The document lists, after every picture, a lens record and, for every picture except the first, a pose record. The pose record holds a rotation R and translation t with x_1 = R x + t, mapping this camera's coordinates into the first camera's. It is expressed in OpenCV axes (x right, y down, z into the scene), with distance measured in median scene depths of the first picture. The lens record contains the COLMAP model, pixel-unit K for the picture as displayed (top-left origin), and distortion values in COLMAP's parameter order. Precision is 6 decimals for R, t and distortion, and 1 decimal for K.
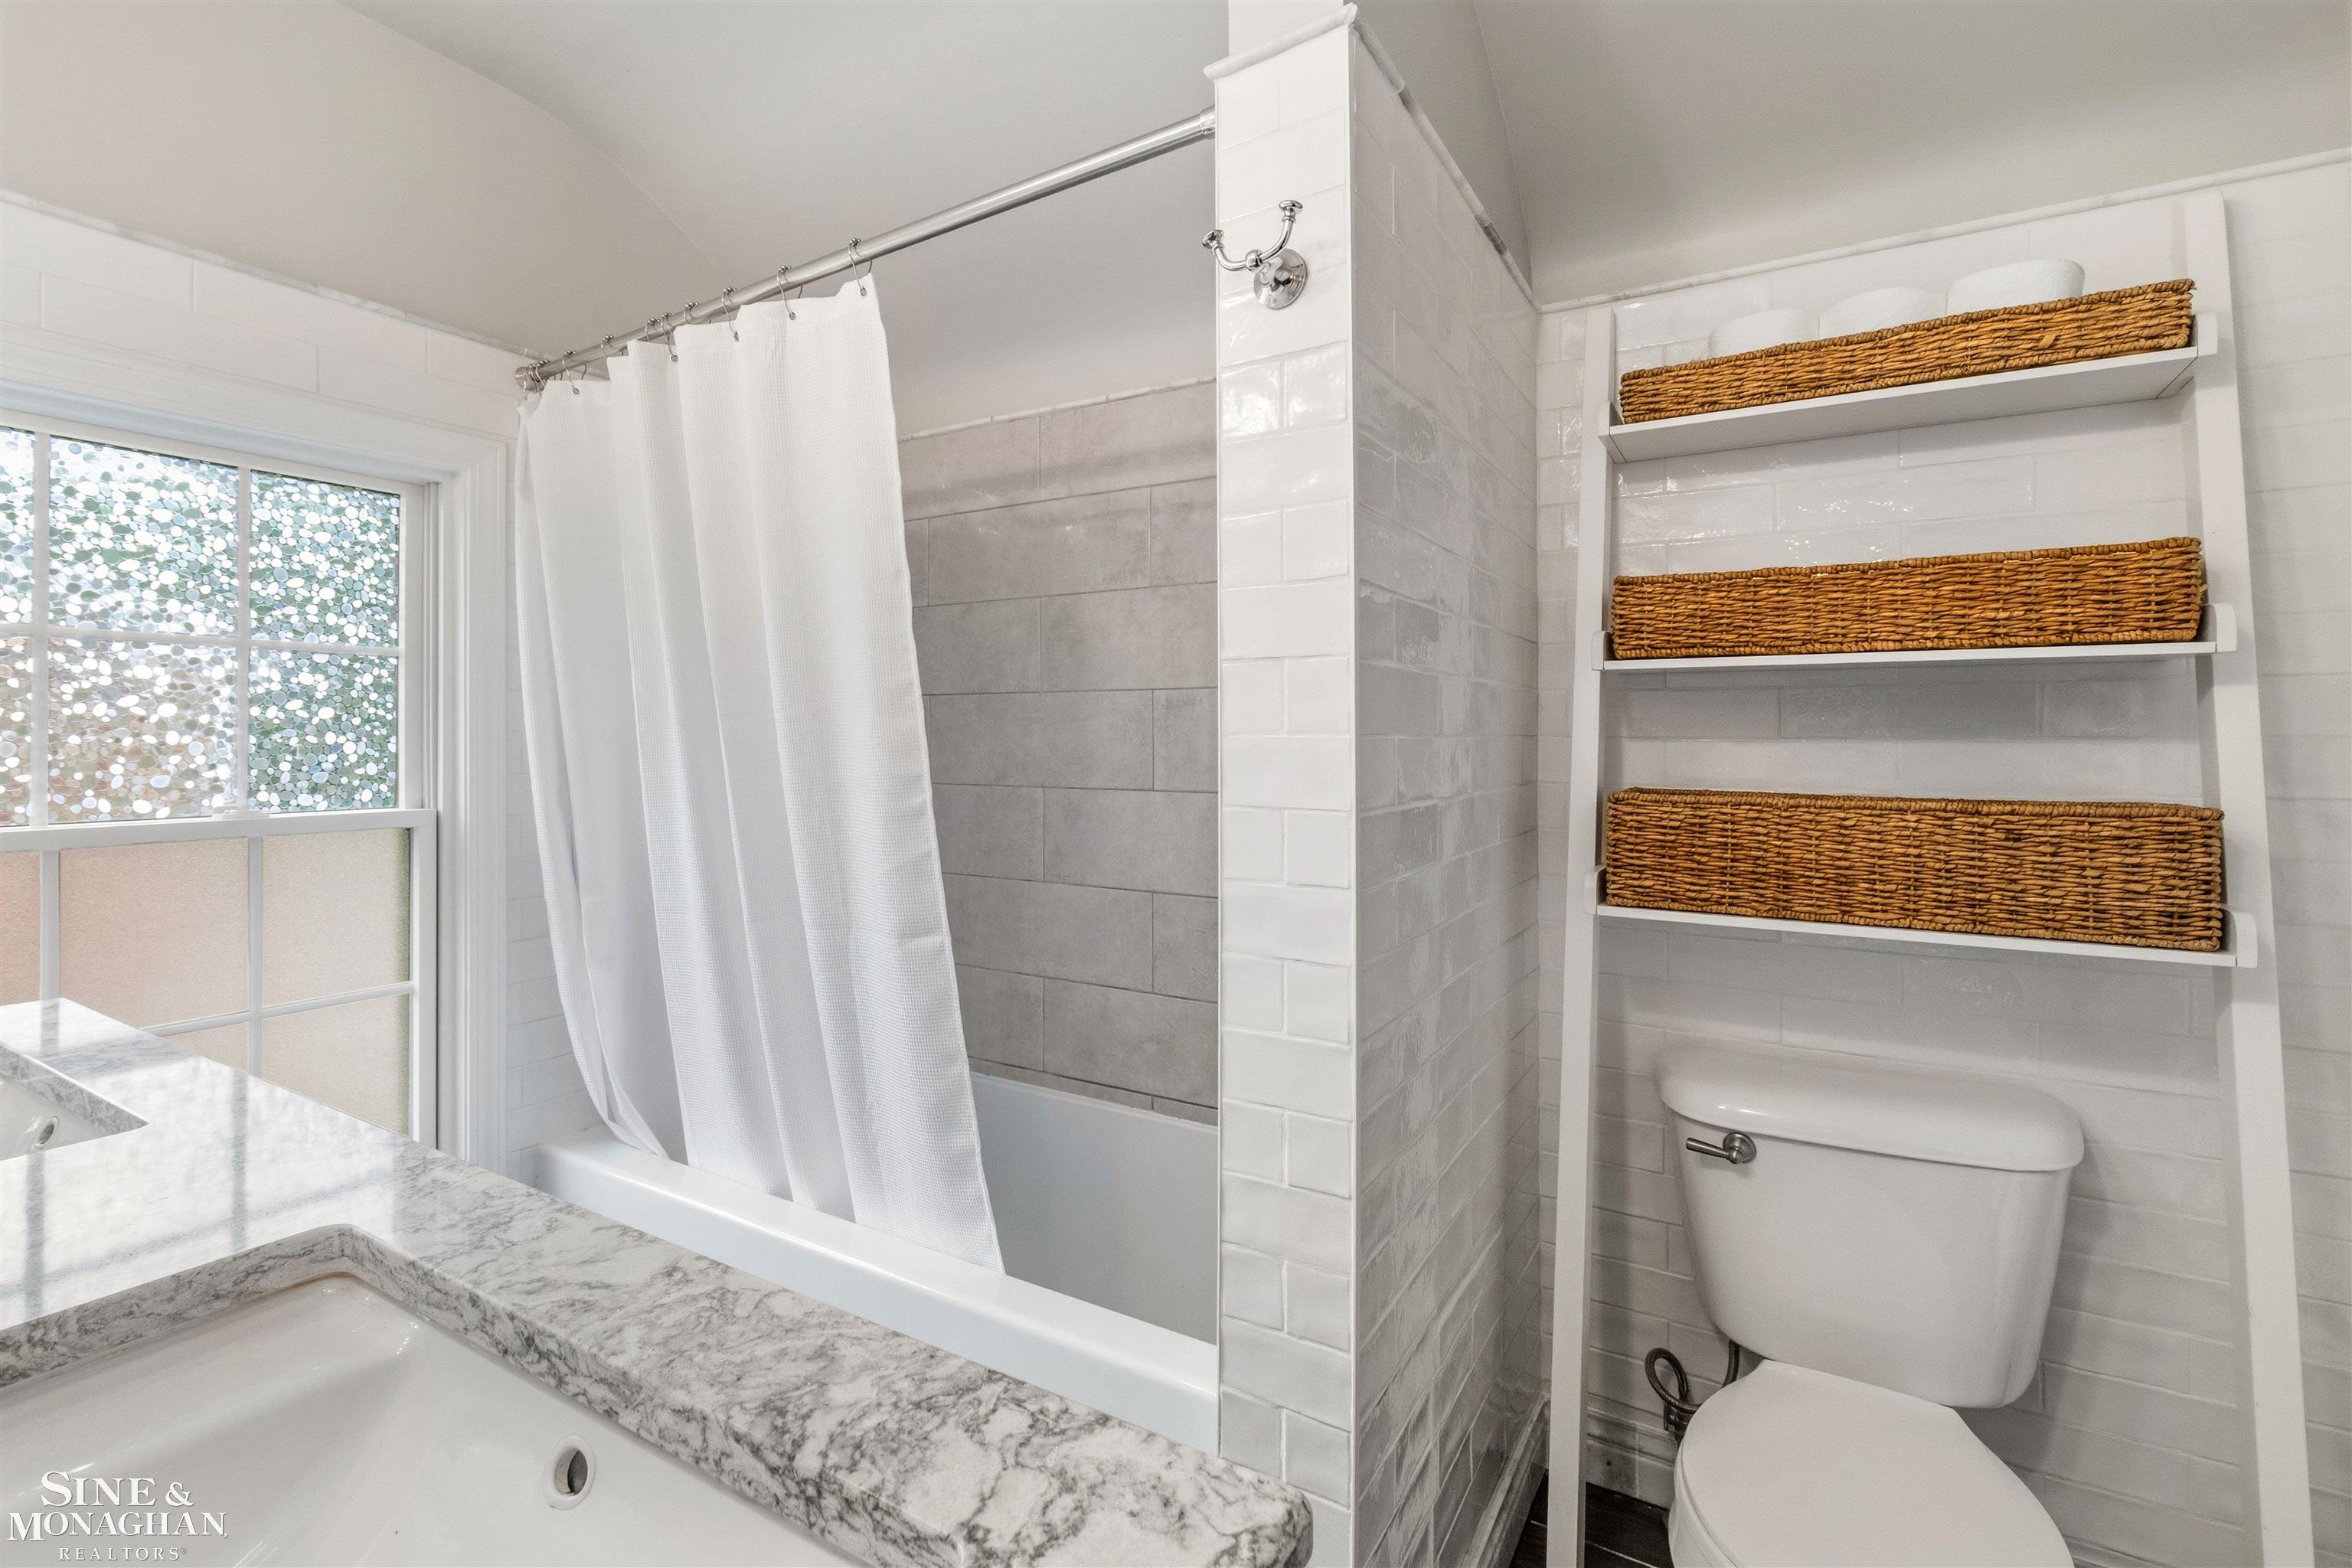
lens RADIAL K [[1070.1, 0, 1173.9], [0, 1070.1, 734.5], [0, 0, 1]] dist [-0.009091, 0.000516]
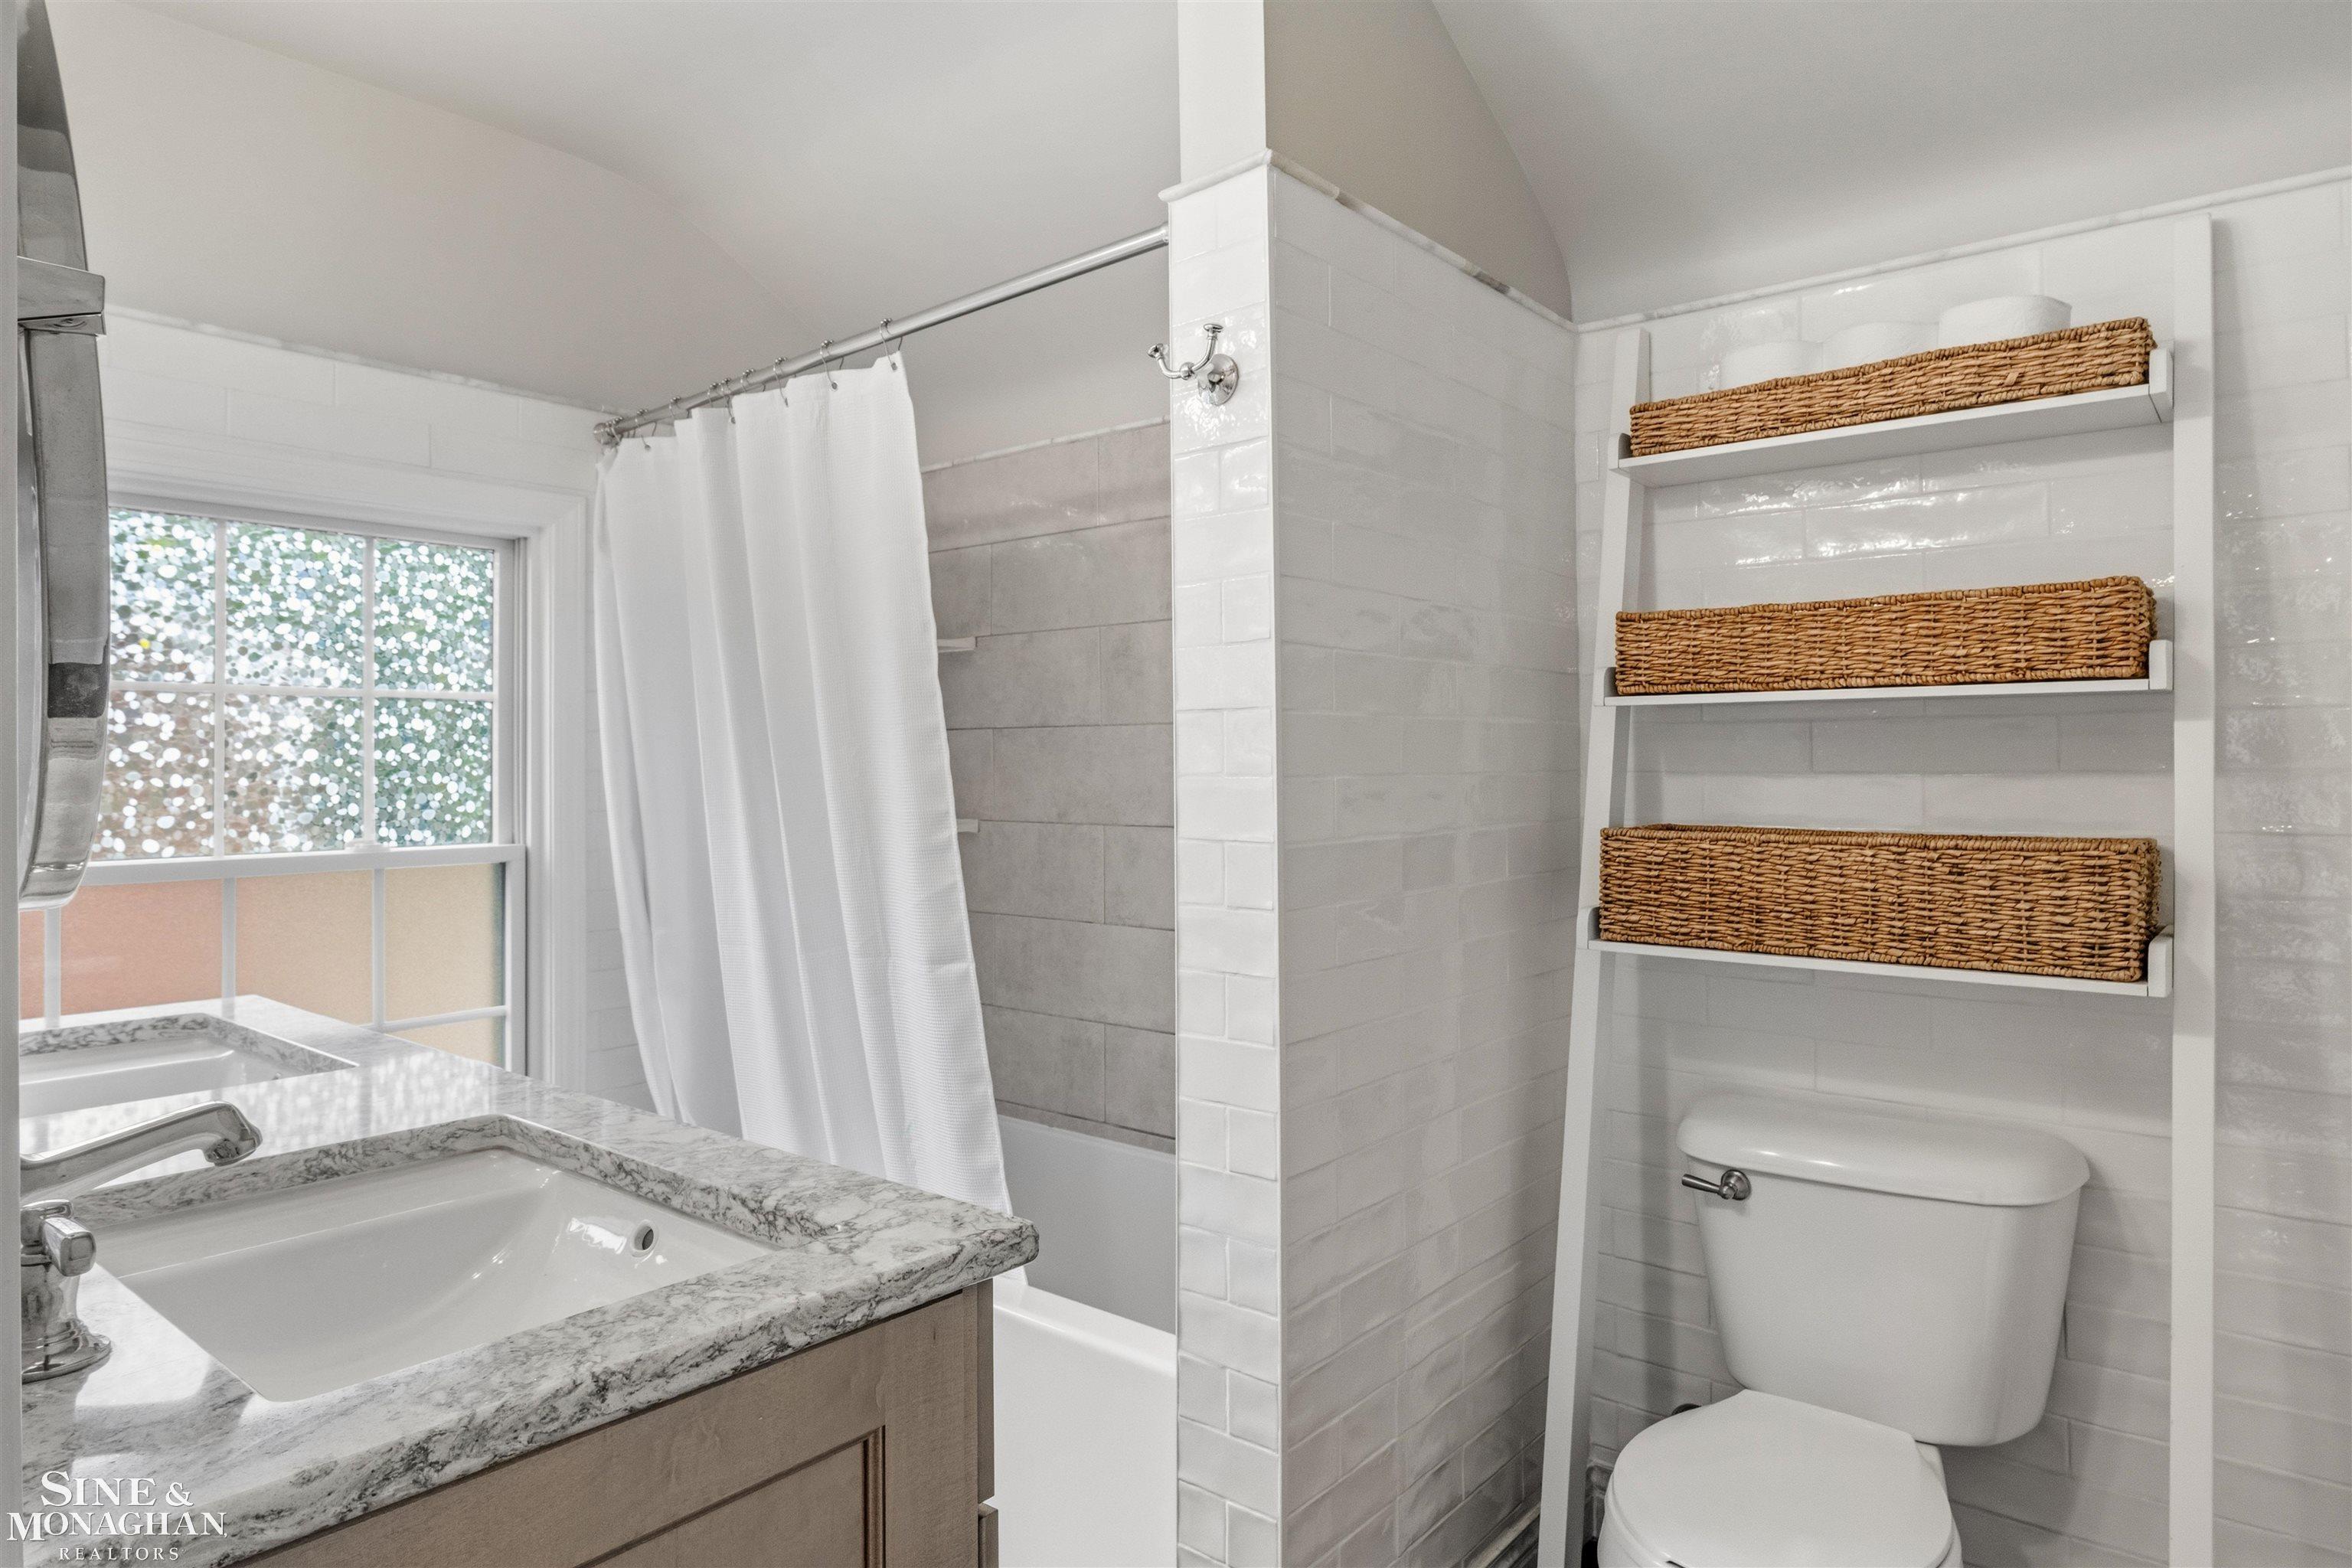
lens RADIAL K [[1408.3, 0, 1176.2], [0, 1408.3, 736.9], [0, 0, 1]] dist [-0.022024, -0.000689]
pose [[0.988562, -0.009176, -0.150538, 0.224593], [0.006800, 0.999844, -0.016290, -0.014225], [0.150664, 0.015080, 0.988470, -0.398693]]
